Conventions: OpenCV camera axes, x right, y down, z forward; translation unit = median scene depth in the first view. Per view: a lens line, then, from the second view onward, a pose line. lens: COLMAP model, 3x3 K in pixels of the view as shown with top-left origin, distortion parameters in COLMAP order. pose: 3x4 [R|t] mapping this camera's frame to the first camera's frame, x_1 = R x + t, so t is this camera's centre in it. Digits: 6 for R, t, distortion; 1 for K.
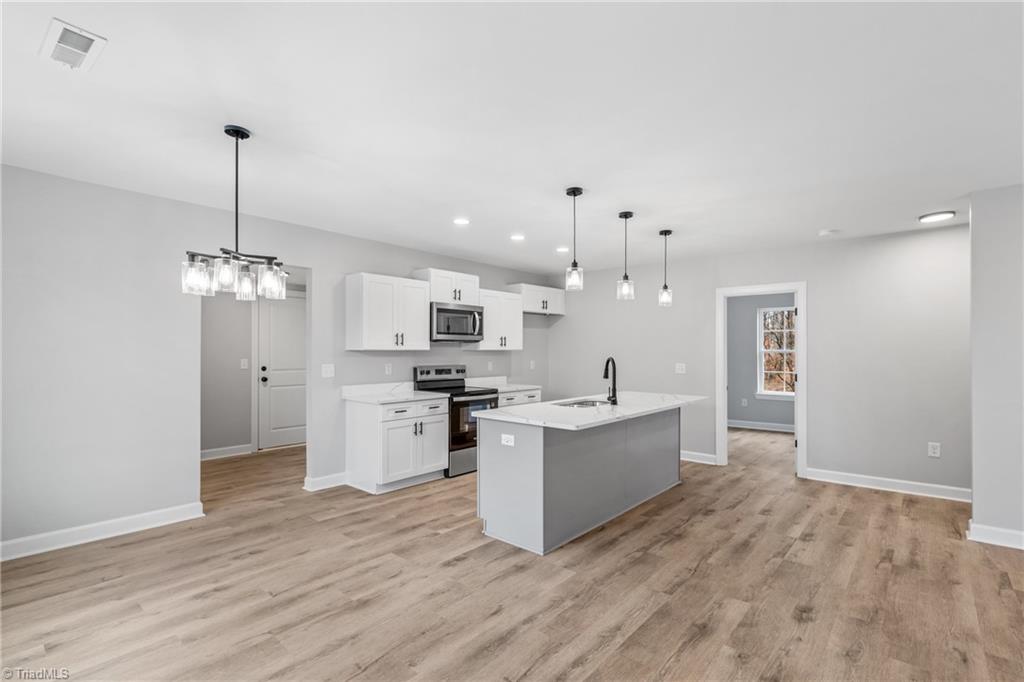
lens RADIAL K [[471.8, 0, 511.5], [0, 471.8, 348.8], [0, 0, 1]] dist [-0.004725, 0.000707]
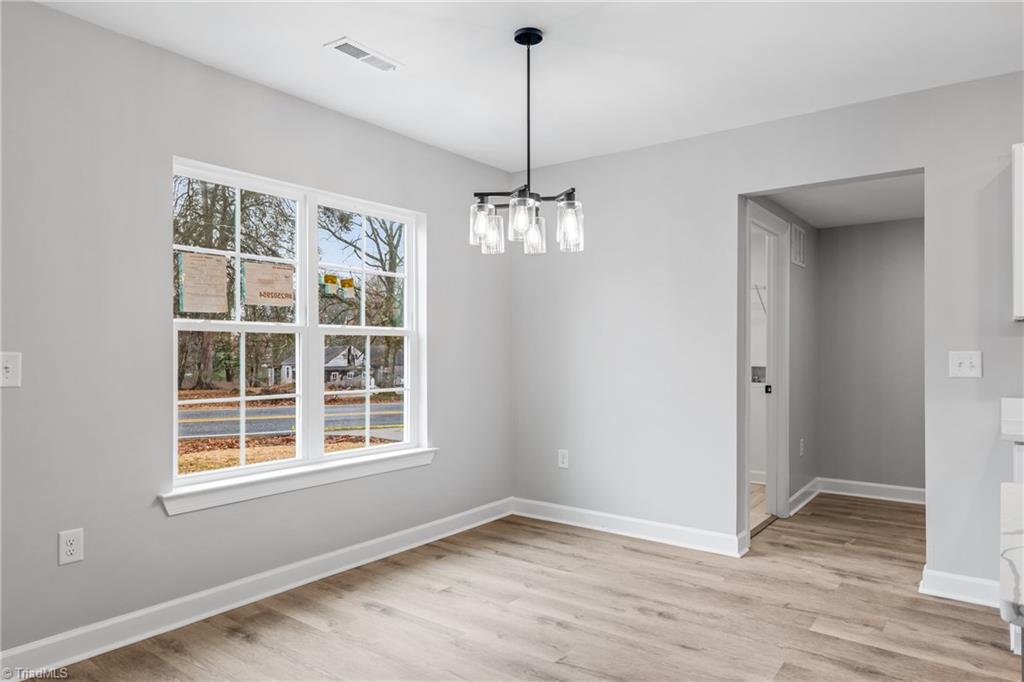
lens RADIAL K [[655.3, 0, 502.2], [0, 655.3, 344.4], [0, 0, 1]] dist [0.001550, 0.002350]
pose [[0.075669, -0.005514, -0.997118, 0.364651], [0.000525, 0.999985, -0.005490, 0.040734], [0.997133, -0.000108, 0.075671, 0.646493]]
